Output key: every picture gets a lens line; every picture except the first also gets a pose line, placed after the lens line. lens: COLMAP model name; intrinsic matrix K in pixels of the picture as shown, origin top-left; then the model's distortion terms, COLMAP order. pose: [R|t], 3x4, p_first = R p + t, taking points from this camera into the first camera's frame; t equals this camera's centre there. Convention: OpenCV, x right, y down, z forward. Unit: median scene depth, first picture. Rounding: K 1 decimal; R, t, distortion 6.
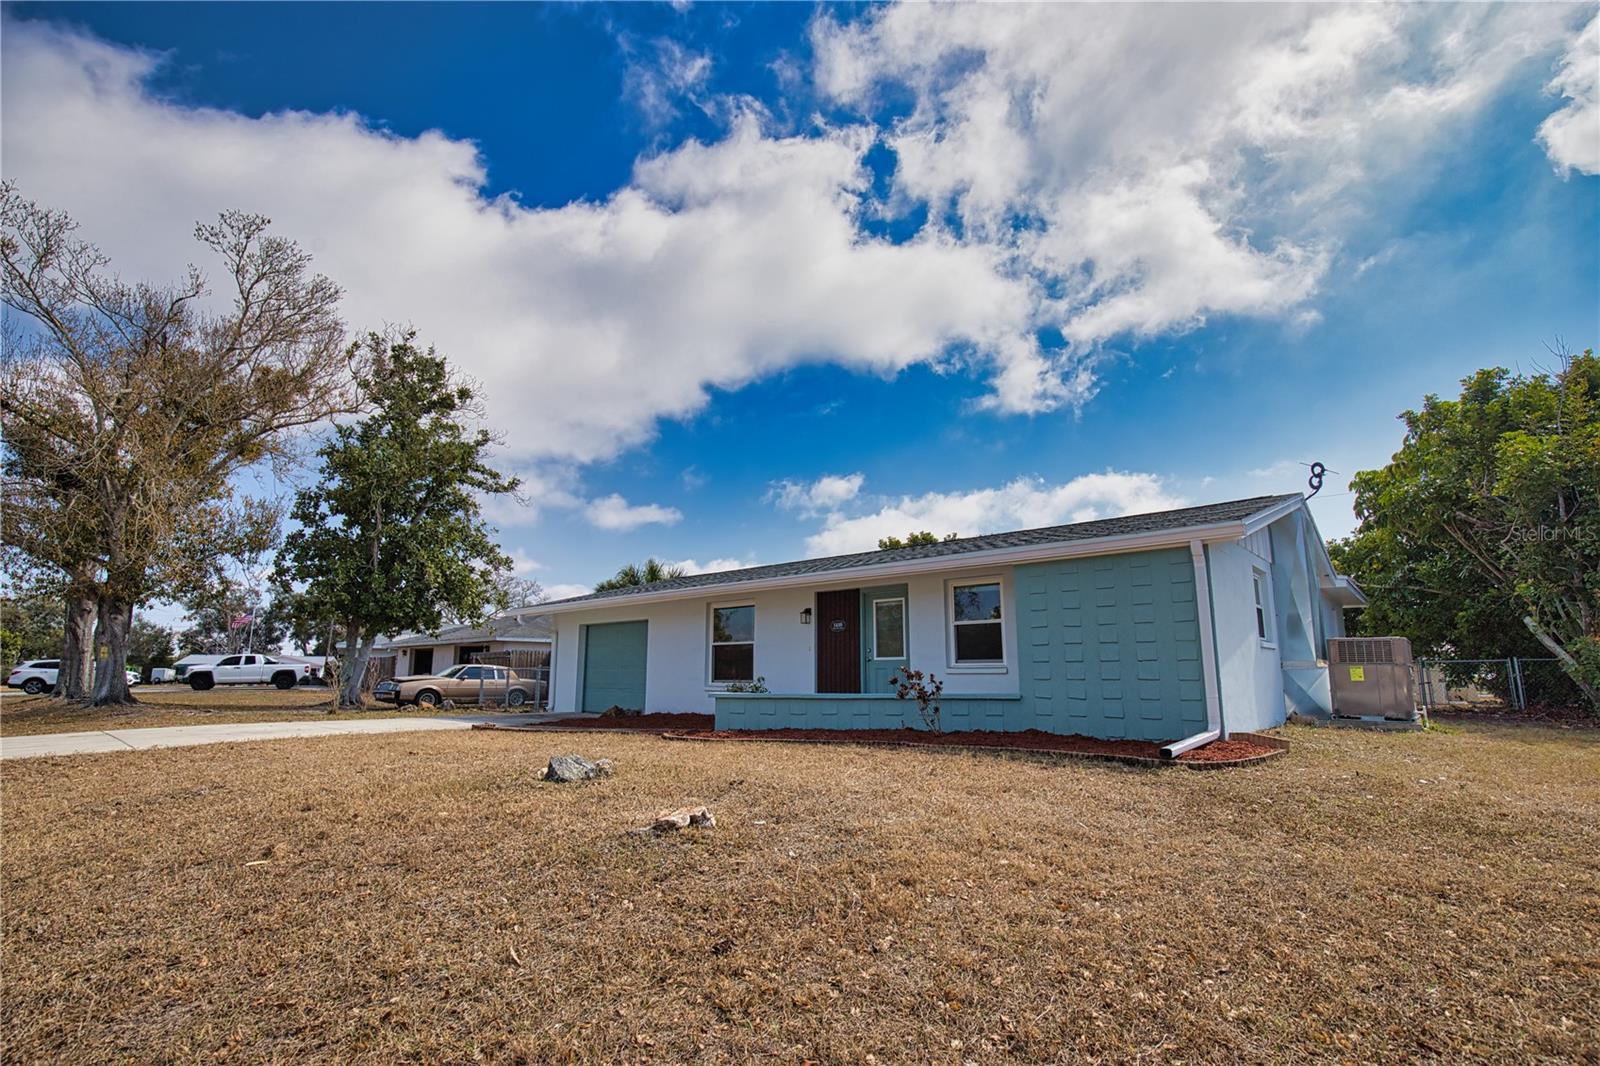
lens RADIAL K [[731.7, 0, 782.7], [0, 731.7, 534.0], [0, 0, 1]] dist [-0.035021, 0.005886]
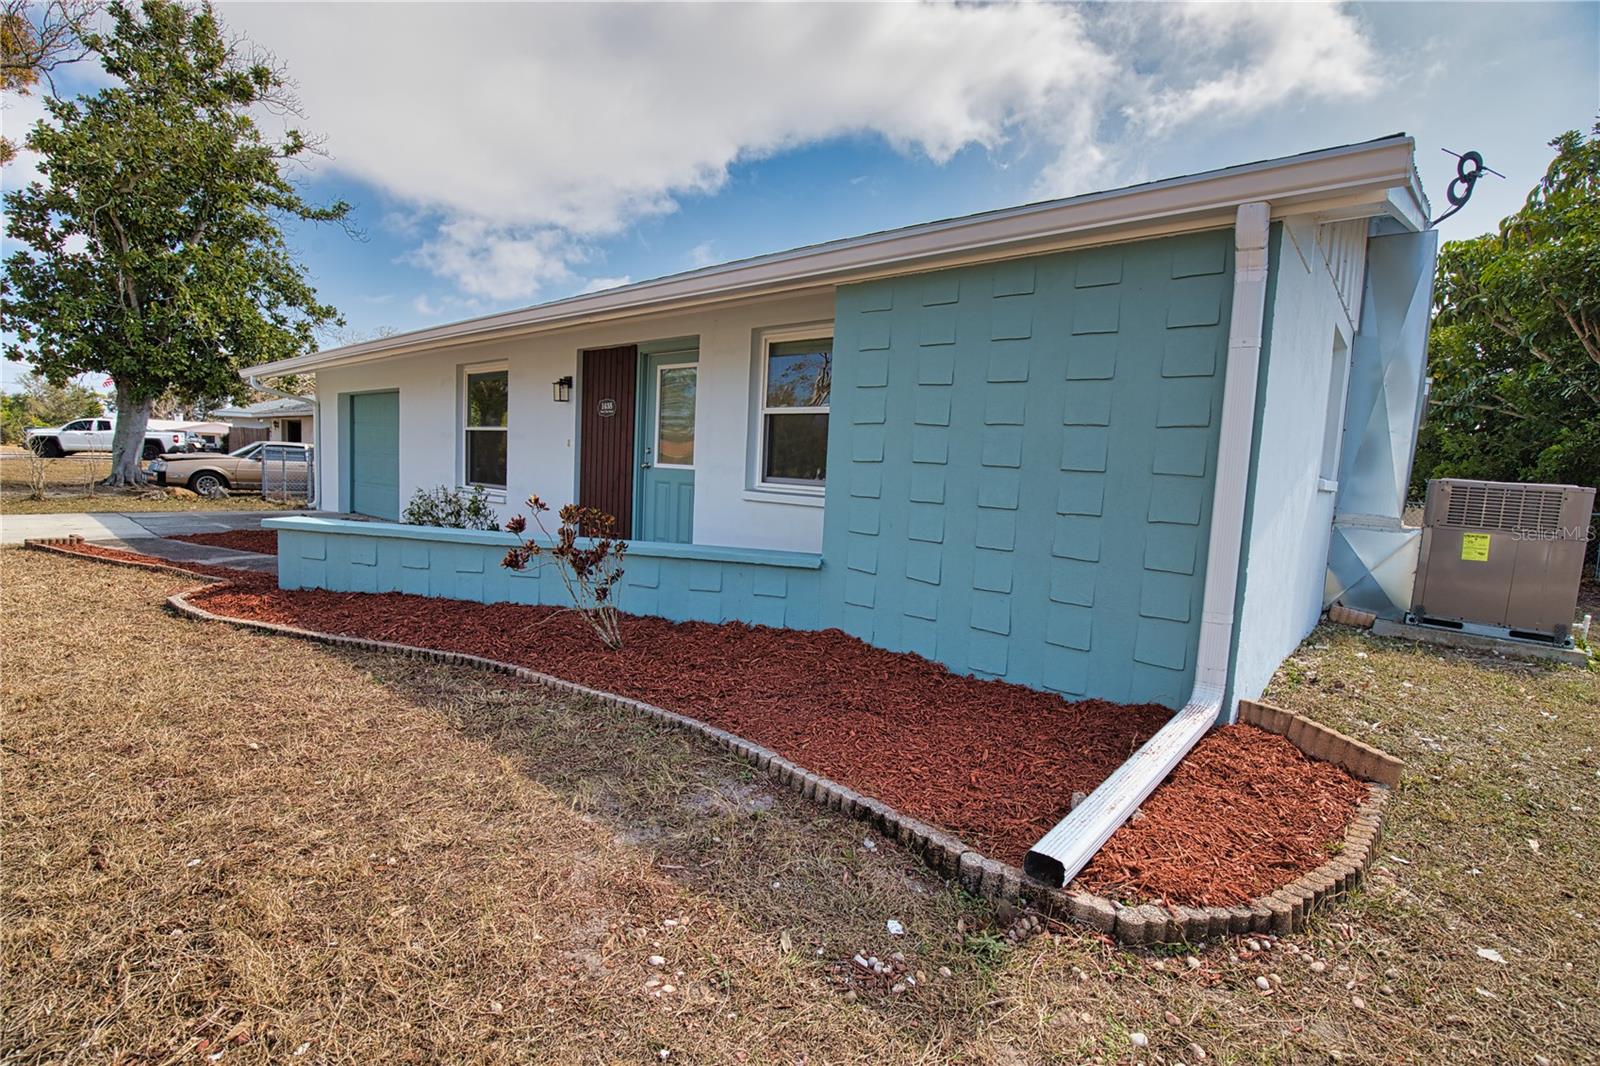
lens RADIAL K [[731.7, 0, 792.6], [0, 731.7, 528.1], [0, 0, 1]] dist [-0.035021, 0.005886]
pose [[0.998240, 0.046275, 0.037093, 0.143920], [-0.054640, 0.960792, 0.271834, 0.033732], [-0.023060, -0.273383, 0.961629, 0.266713]]
